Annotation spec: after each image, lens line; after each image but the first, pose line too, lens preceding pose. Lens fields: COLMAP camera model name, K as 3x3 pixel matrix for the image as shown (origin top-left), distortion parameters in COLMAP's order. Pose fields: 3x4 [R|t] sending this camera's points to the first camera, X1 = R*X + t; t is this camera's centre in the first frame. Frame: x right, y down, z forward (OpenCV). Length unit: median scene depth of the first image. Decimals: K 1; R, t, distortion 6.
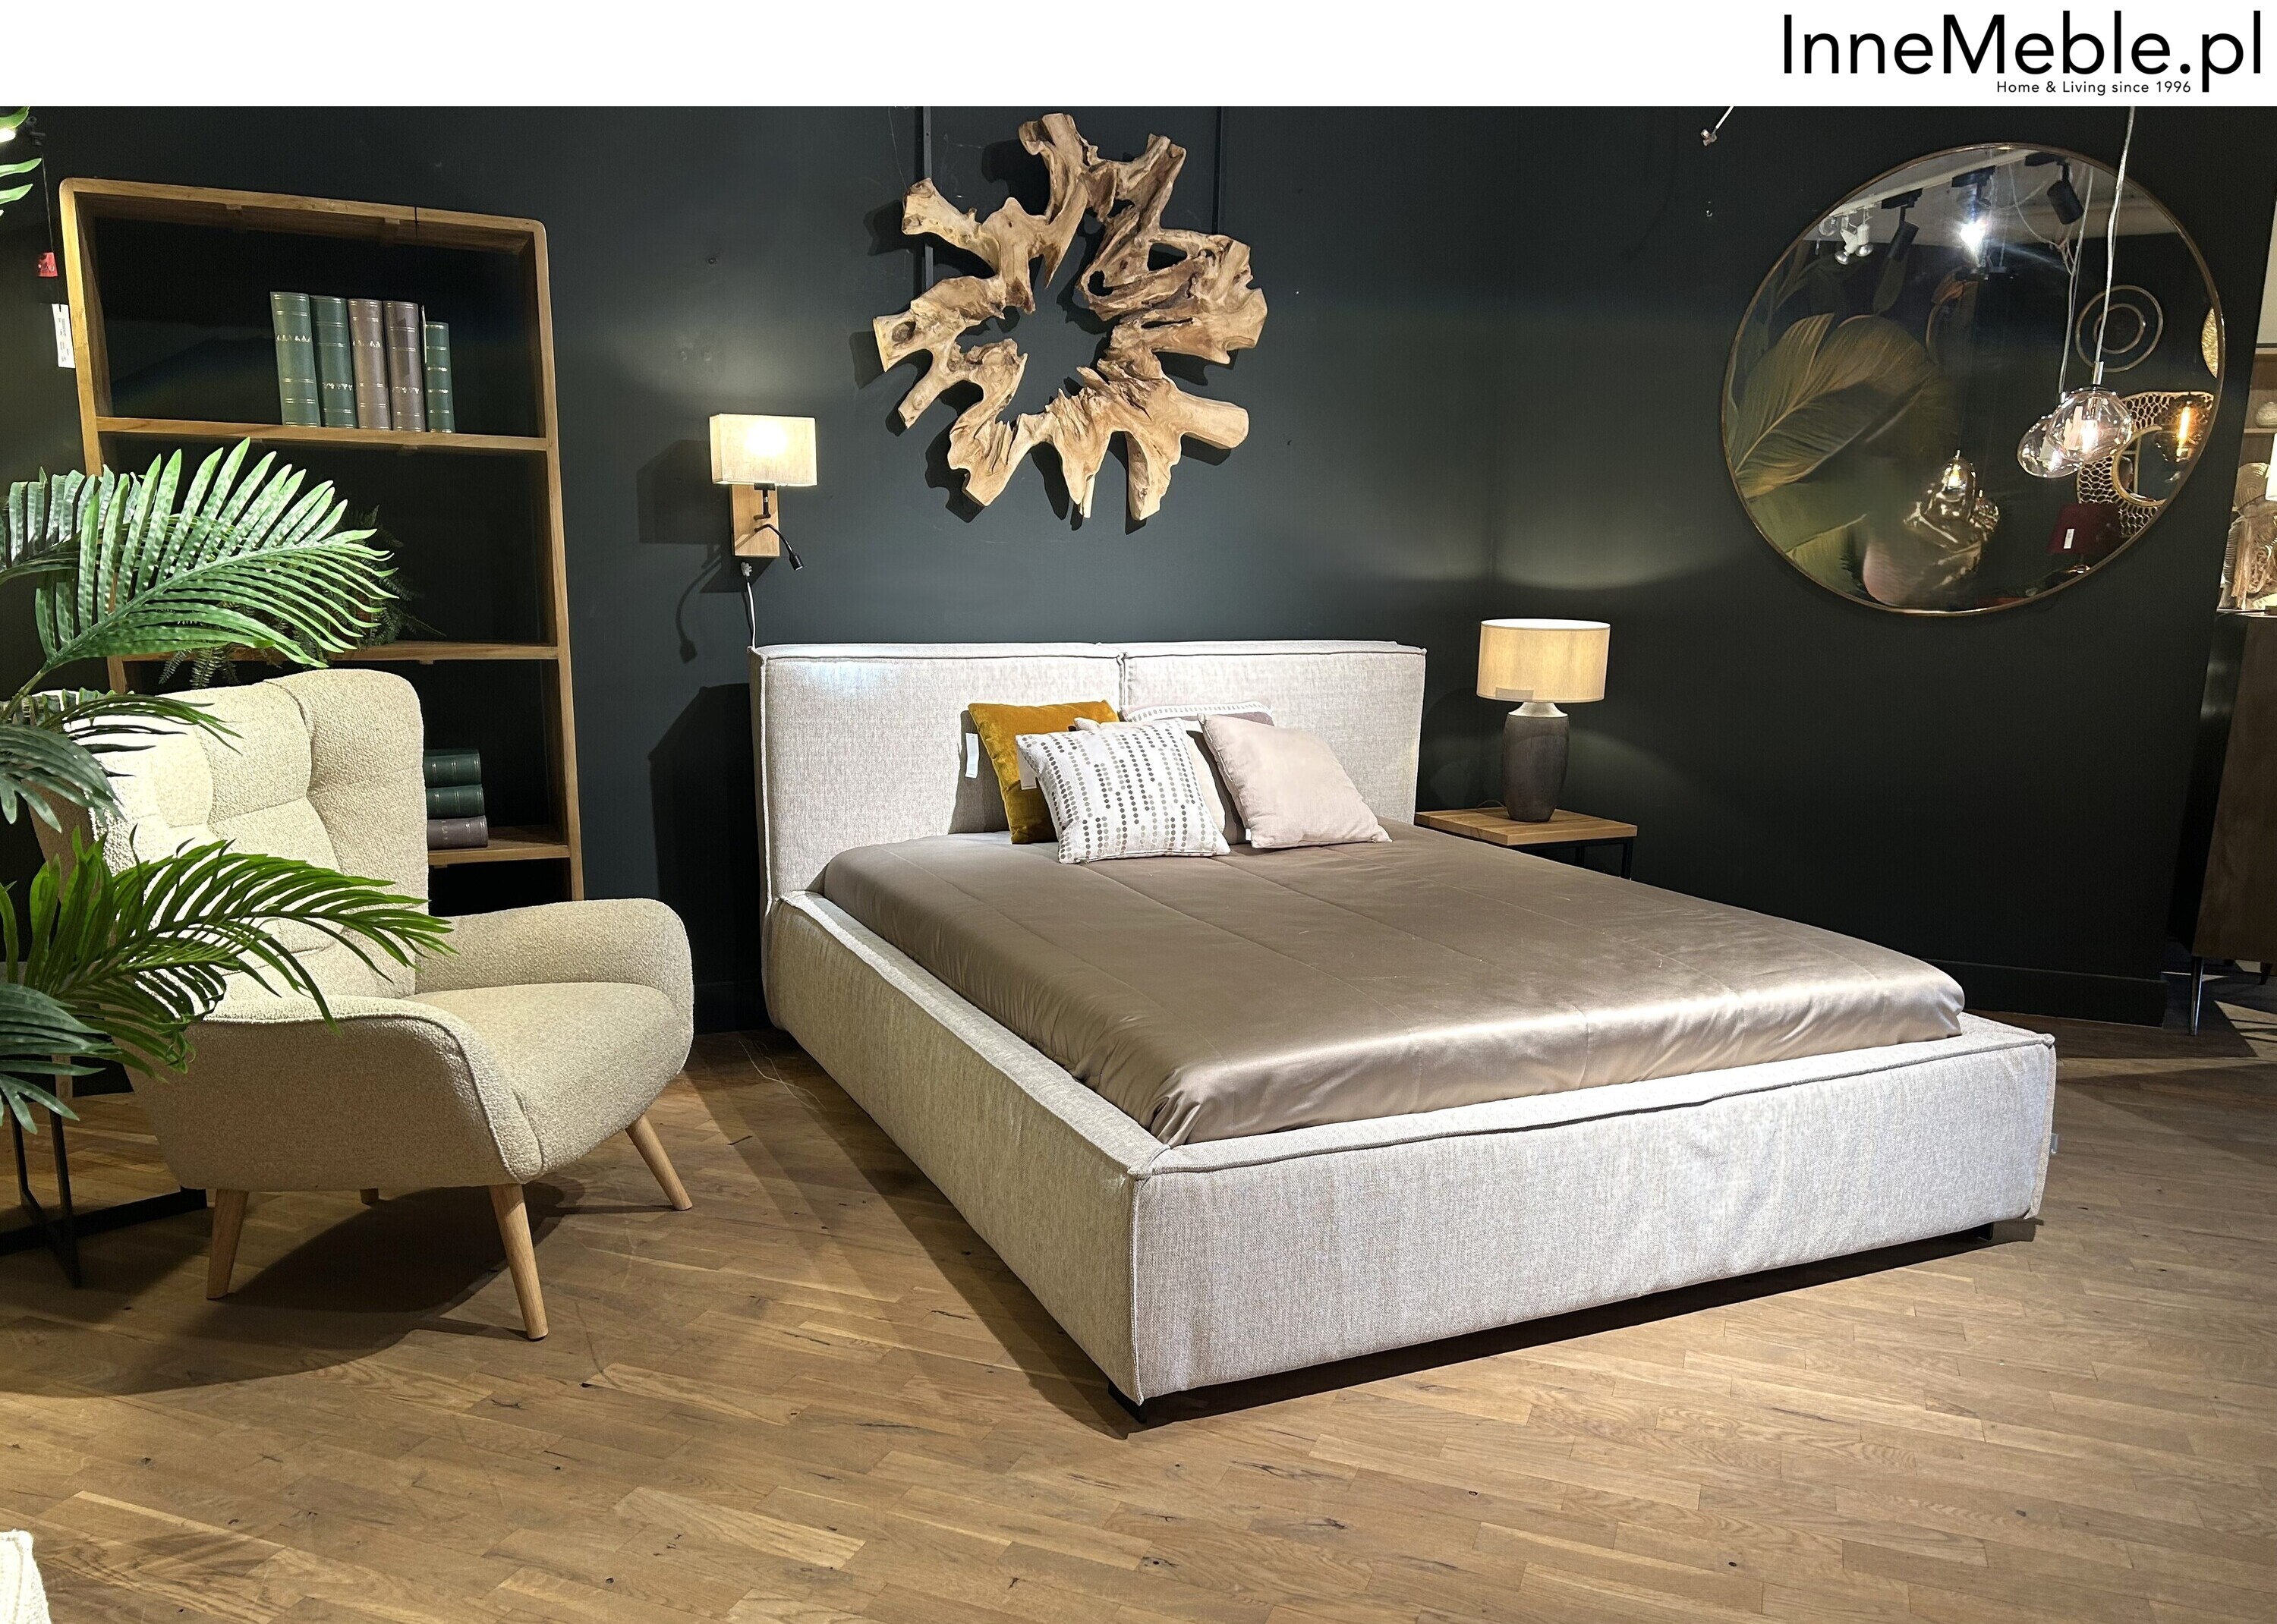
lens RADIAL K [[1744.6, 0, 1151.8], [0, 1744.6, 944.4], [0, 0, 1]] dist [0.064867, -0.077040]
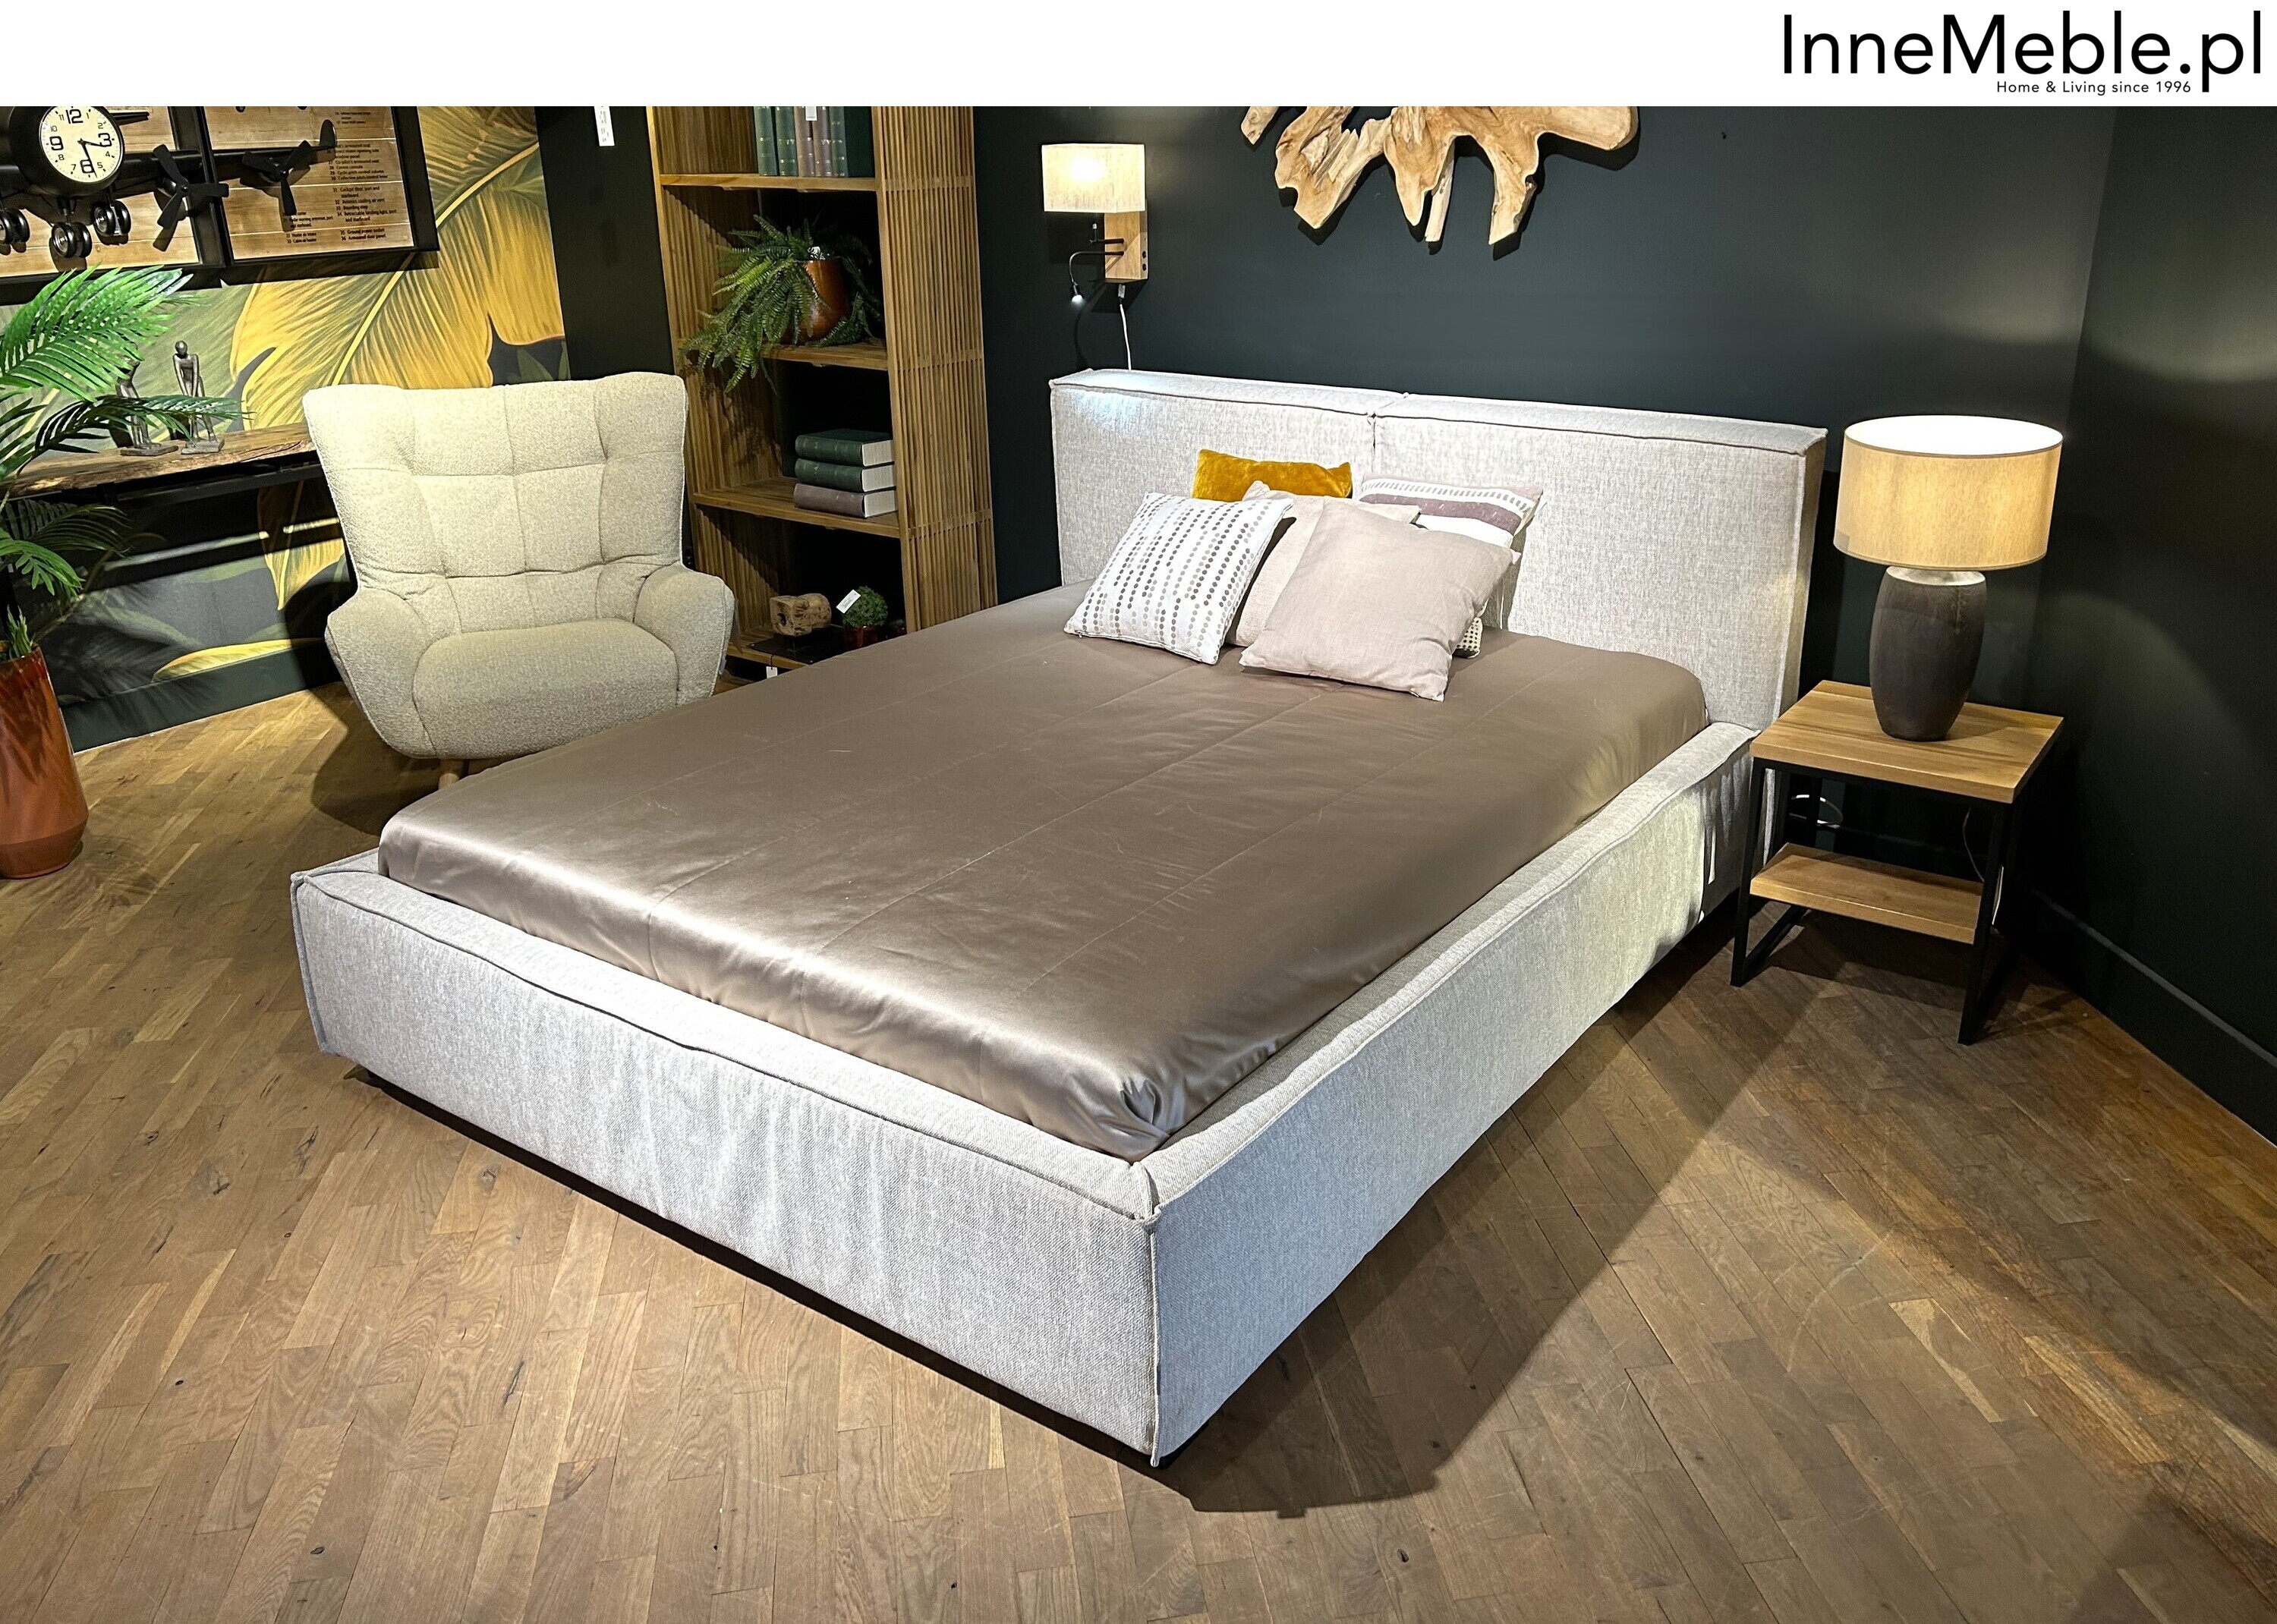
lens RADIAL K [[1821.2, 0, 1163.5], [0, 1821.2, 772.1], [0, 0, 1]] dist [0.051253, -0.055952]
pose [[0.478267, 0.278697, -0.832820, 0.817290], [-0.170763, 0.959722, 0.223099, -0.202183], [0.861453, 0.035514, 0.506594, 0.529667]]
